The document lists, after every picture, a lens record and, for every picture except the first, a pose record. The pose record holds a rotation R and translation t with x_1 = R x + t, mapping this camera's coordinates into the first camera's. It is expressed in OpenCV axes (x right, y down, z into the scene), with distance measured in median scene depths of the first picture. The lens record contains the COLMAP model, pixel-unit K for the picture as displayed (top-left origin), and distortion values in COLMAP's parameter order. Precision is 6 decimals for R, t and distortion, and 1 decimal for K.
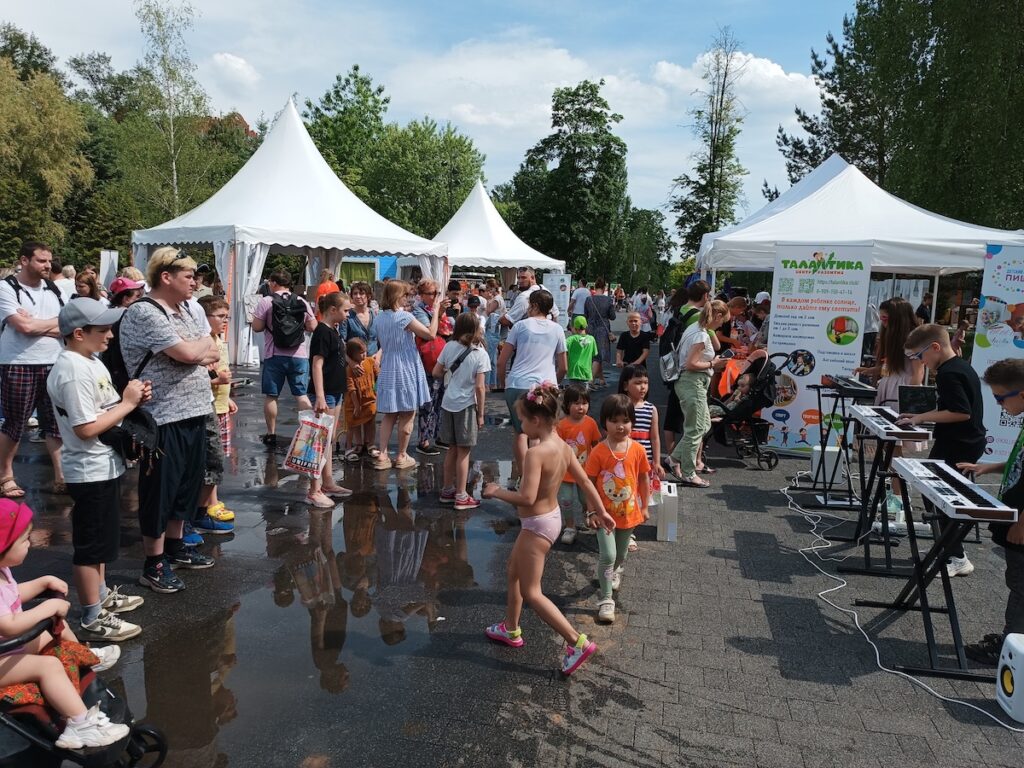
lens RADIAL K [[743.3, 0, 508.3], [0, 743.3, 389.9], [0, 0, 1]] dist [0.023722, -0.006401]
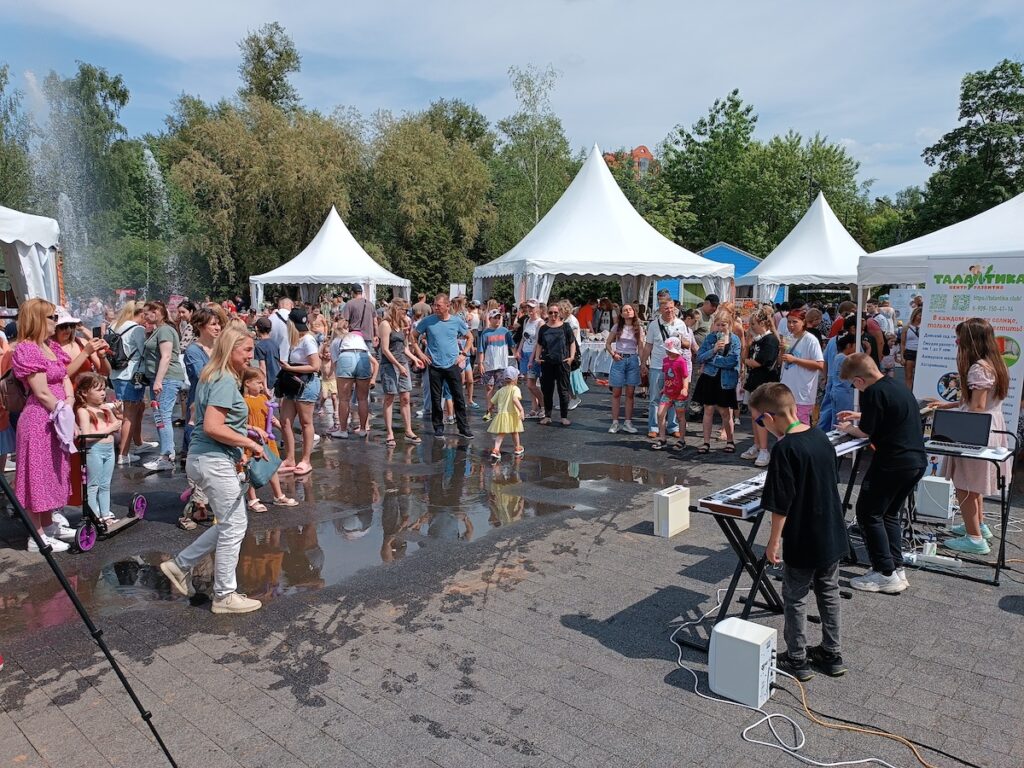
lens RADIAL K [[747.0, 0, 512.0], [0, 747.0, 384.0], [0, 0, 1]] dist [0.027558, -0.012210]
pose [[0.869444, 0.032449, -0.492965, 0.113724], [-0.049822, 0.998513, -0.022145, 0.002151], [0.491514, 0.043814, 0.869767, -0.018869]]
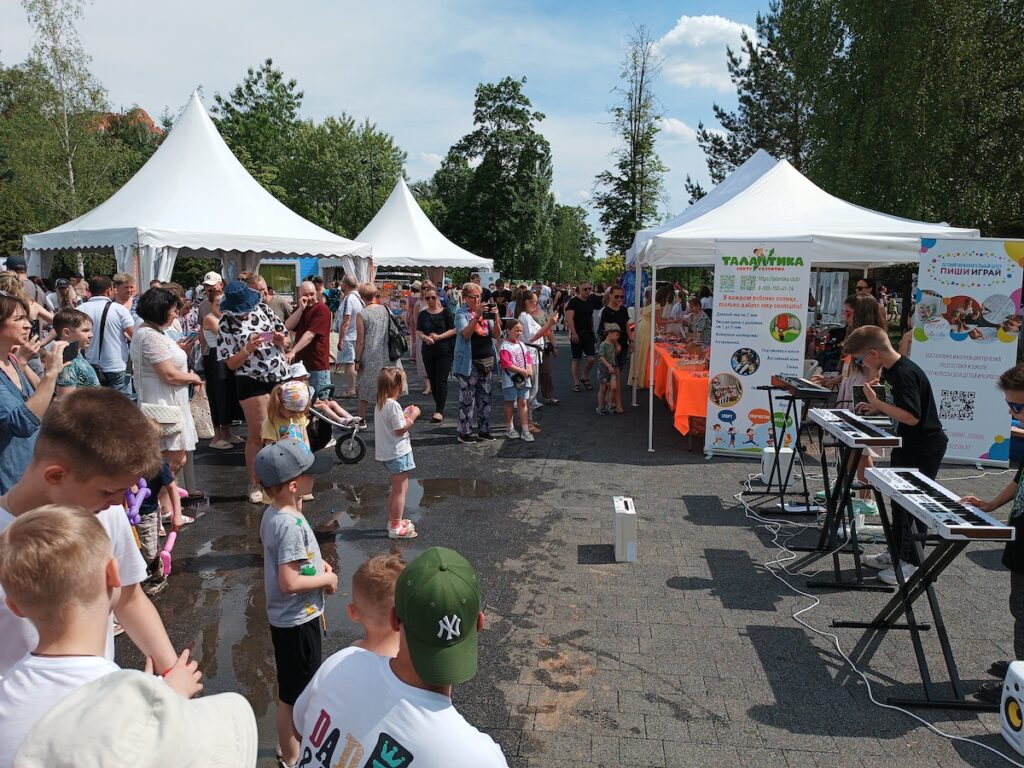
lens RADIAL K [[747.0, 0, 512.0], [0, 747.0, 384.0], [0, 0, 1]] dist [0.027558, -0.012210]
pose [[0.994436, -0.035116, 0.099312, -0.002964], [0.035674, 0.999356, -0.003848, -0.004343], [-0.099113, 0.007370, 0.995049, 0.016680]]
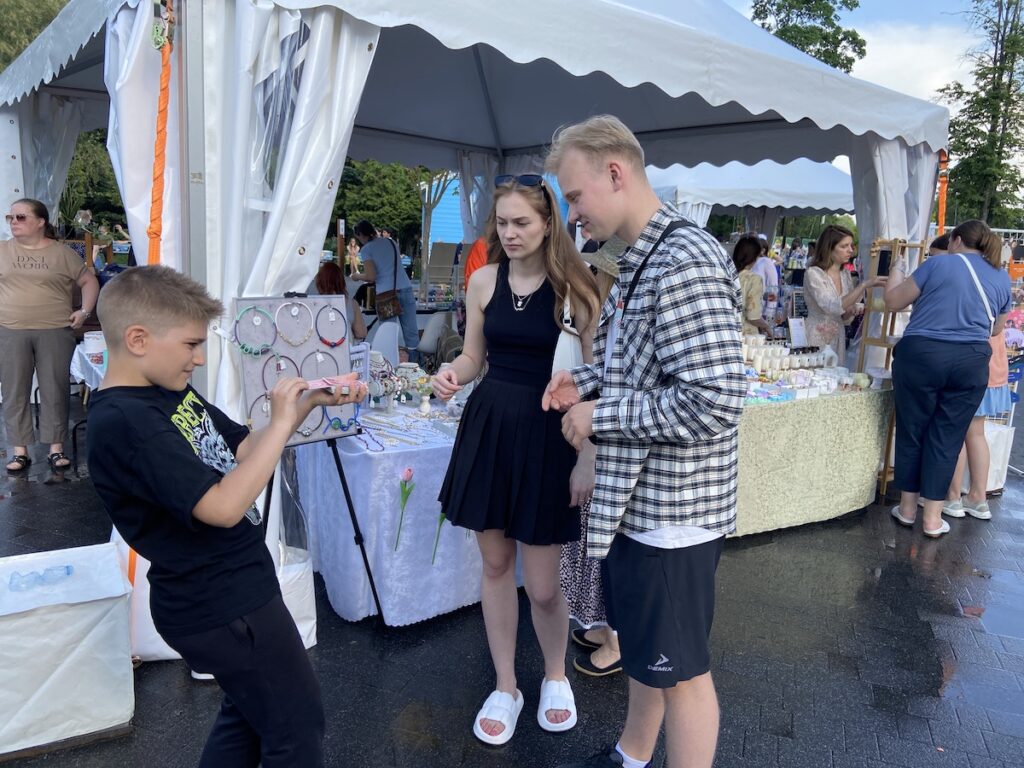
lens RADIAL K [[783.7, 0, 512.0], [0, 783.7, 384.0], [0, 0, 1]] dist [0.000649, -0.000249]
pose [[0.991092, 0.041823, -0.126444, -0.145295], [-0.035689, 0.998092, 0.050392, -0.066012], [0.128311, -0.045431, 0.990693, 0.452376]]
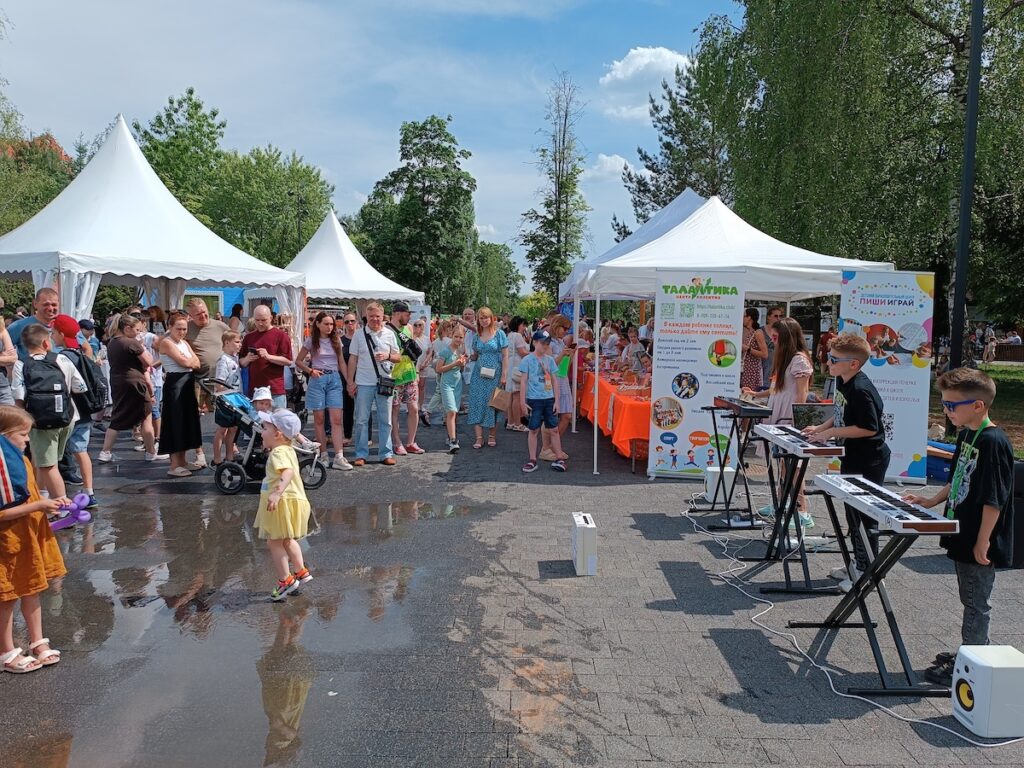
lens RADIAL K [[747.0, 0, 512.0], [0, 747.0, 384.0], [0, 0, 1]] dist [0.027558, -0.012210]
pose [[0.979195, -0.030625, 0.200598, -0.013349], [0.040971, 0.998024, -0.047630, 0.000052], [-0.198743, 0.054858, 0.978515, 0.014531]]
